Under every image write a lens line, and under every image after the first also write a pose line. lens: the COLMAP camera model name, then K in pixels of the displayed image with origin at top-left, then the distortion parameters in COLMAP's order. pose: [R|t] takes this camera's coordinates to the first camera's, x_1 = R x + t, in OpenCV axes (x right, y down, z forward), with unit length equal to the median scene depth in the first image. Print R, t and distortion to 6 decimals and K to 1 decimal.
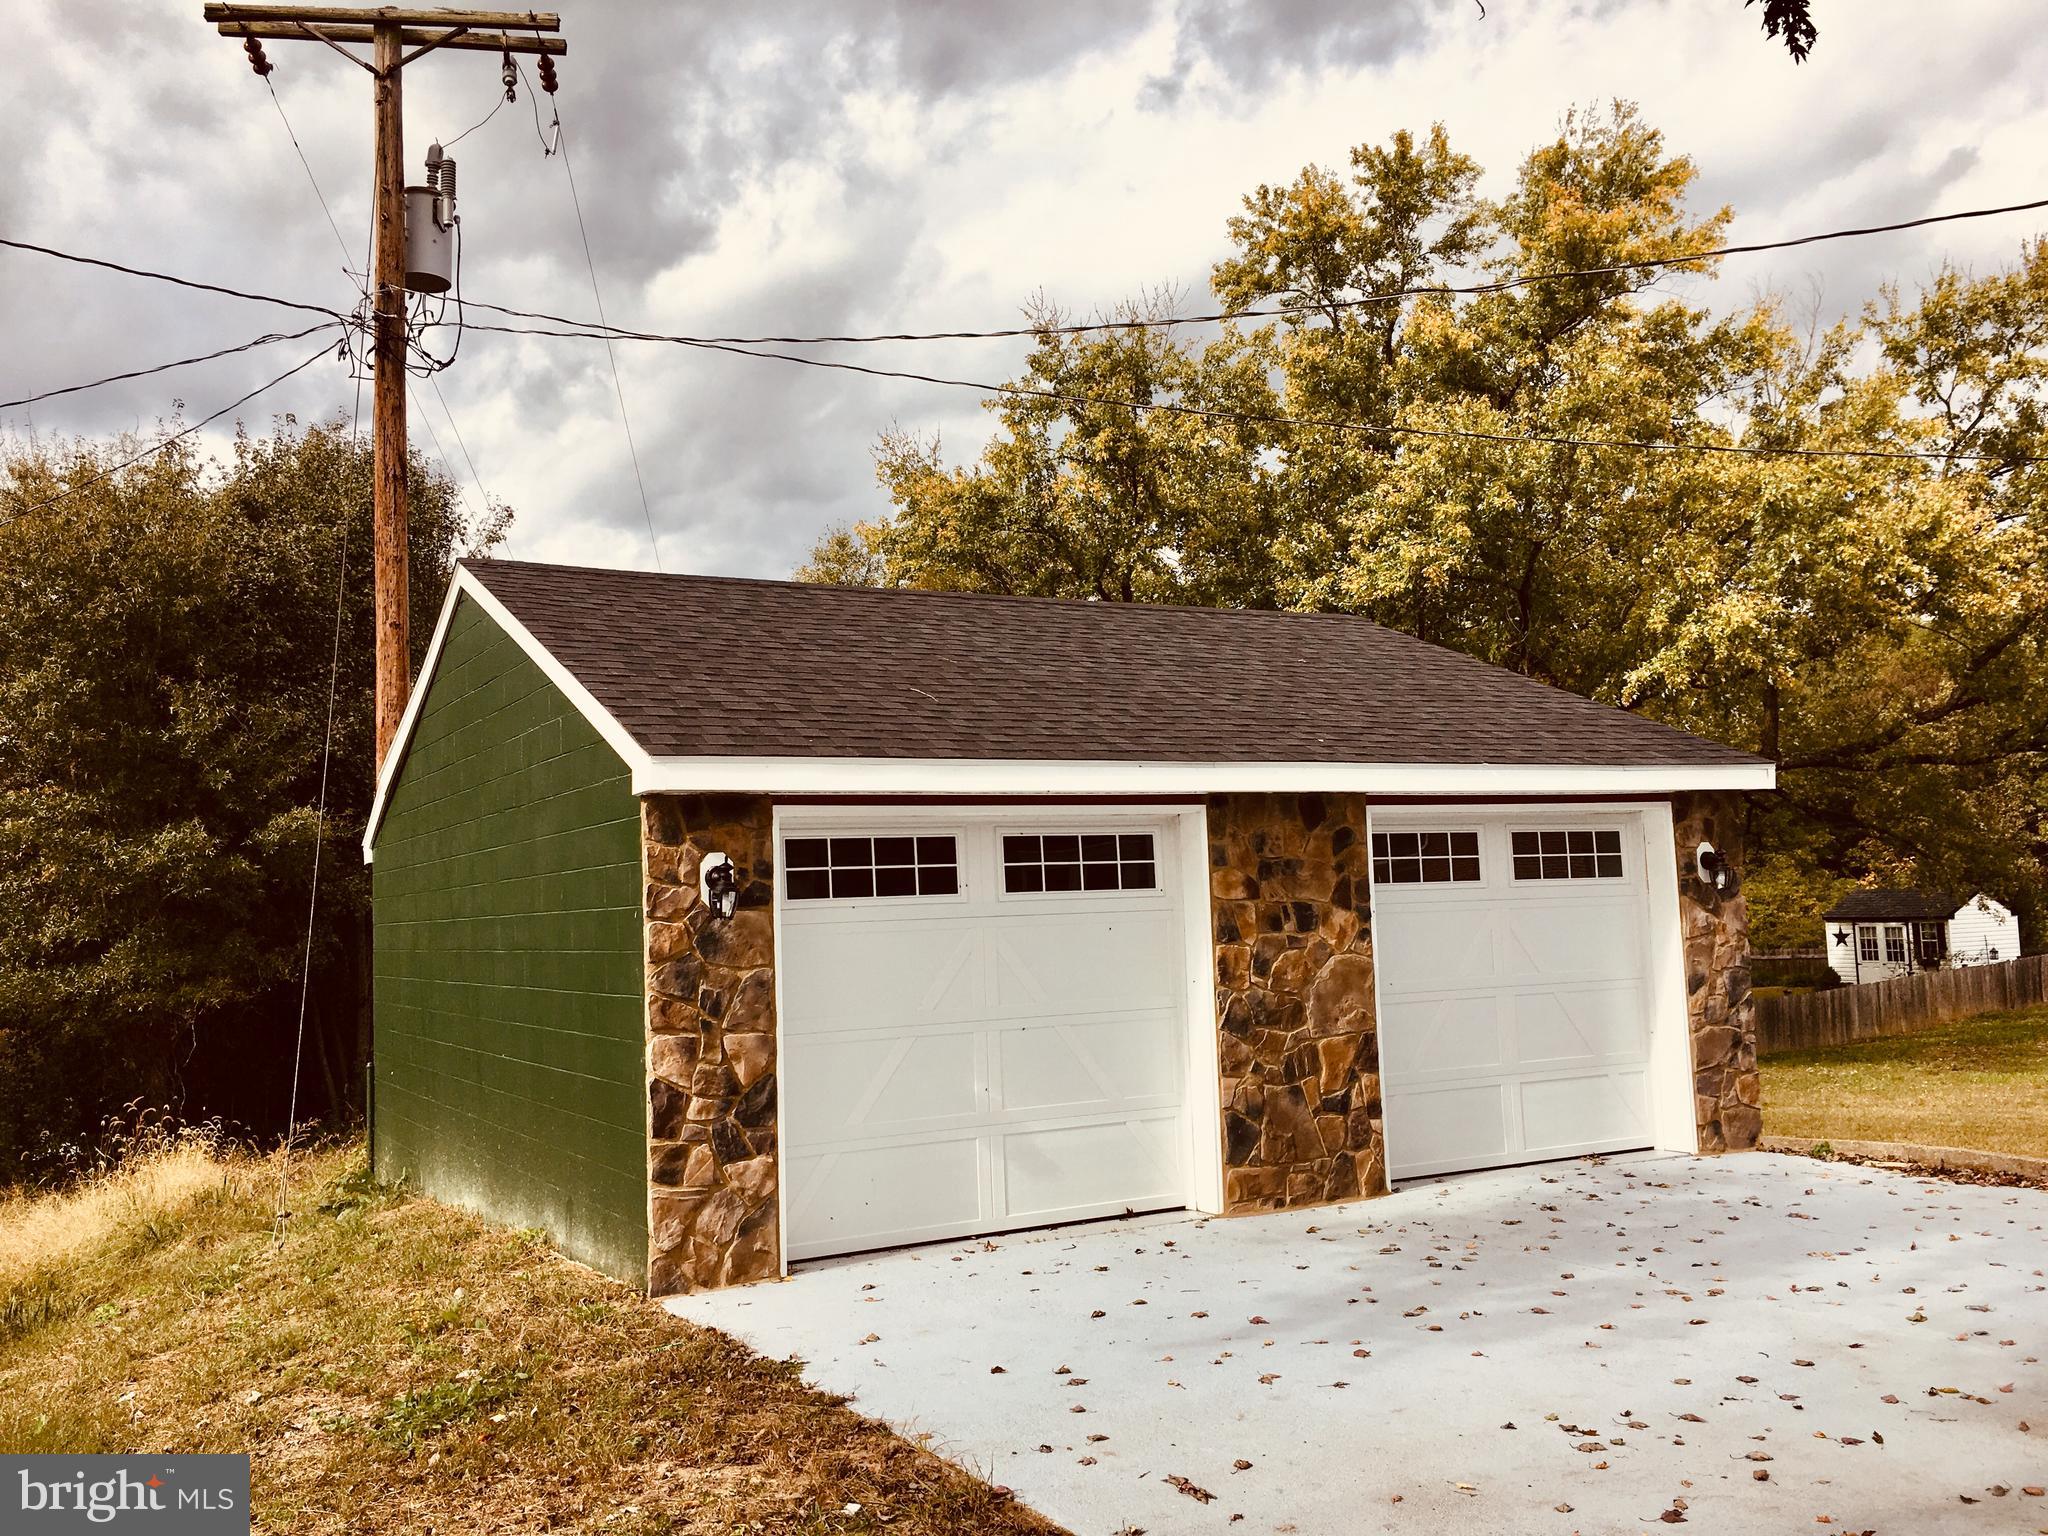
lens RADIAL K [[1733.6, 0, 1024.6], [0, 1733.6, 737.5], [0, 0, 1]] dist [0.053293, 0.000674]
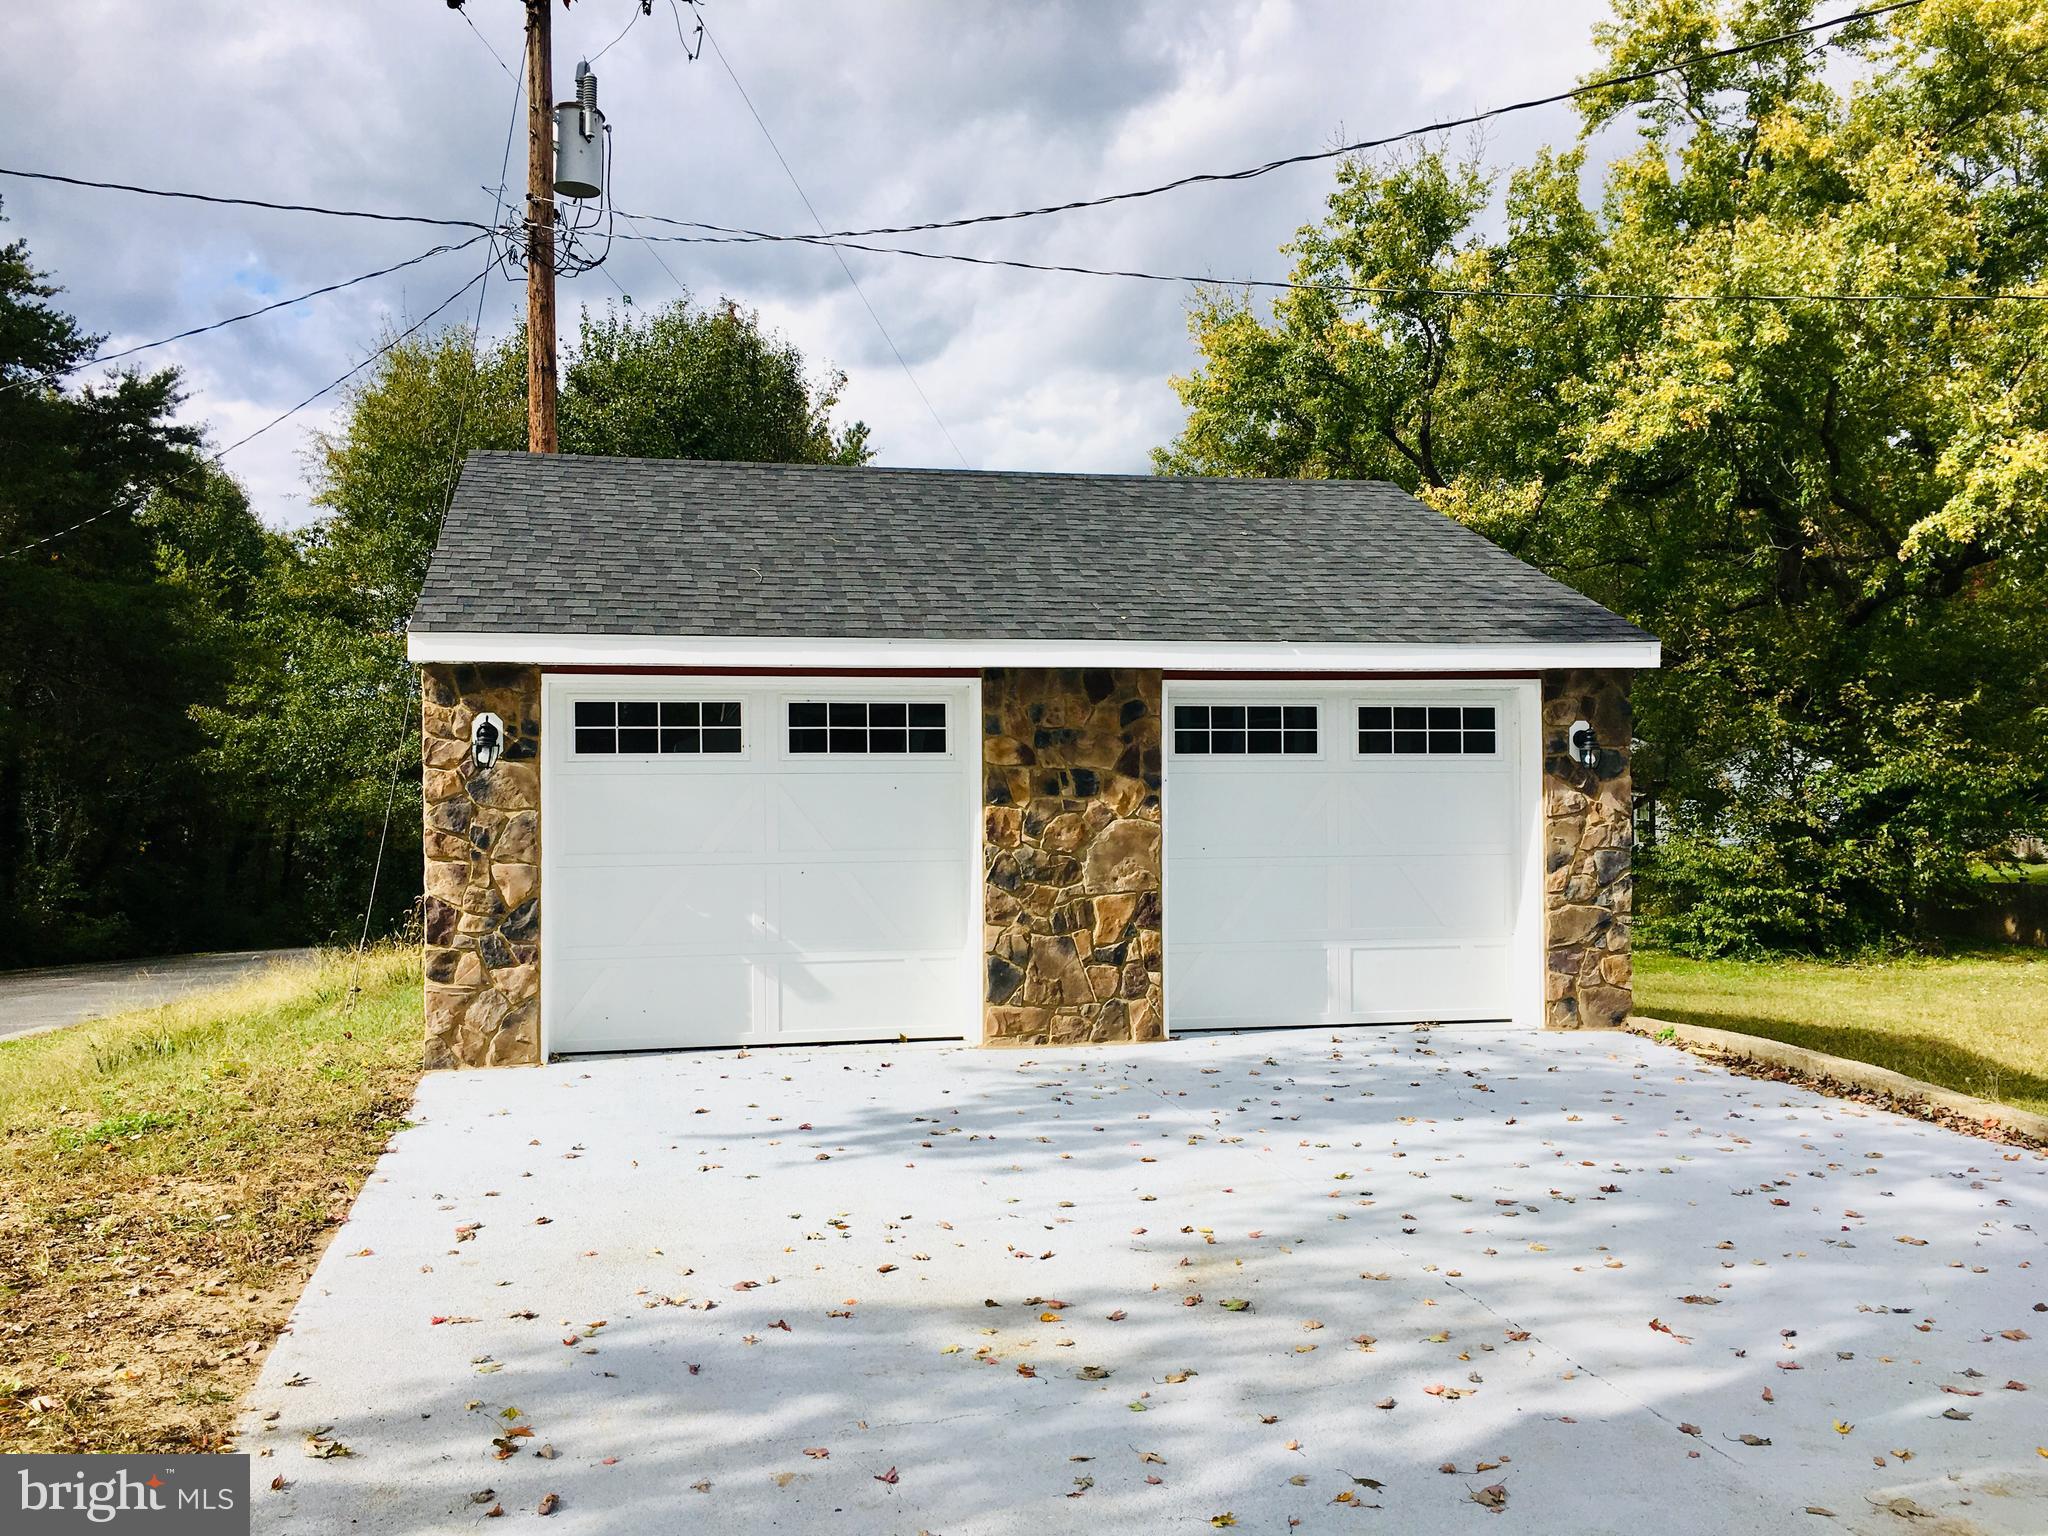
lens RADIAL K [[1749.3, 0, 1024.0], [0, 1749.3, 768.0], [0, 0, 1]] dist [0.082285, -0.102086]
pose [[0.958226, 0.029292, -0.284507, 0.437326], [-0.000755, 0.994997, 0.099900, -0.014148], [0.286009, -0.095512, 0.953455, -0.041293]]
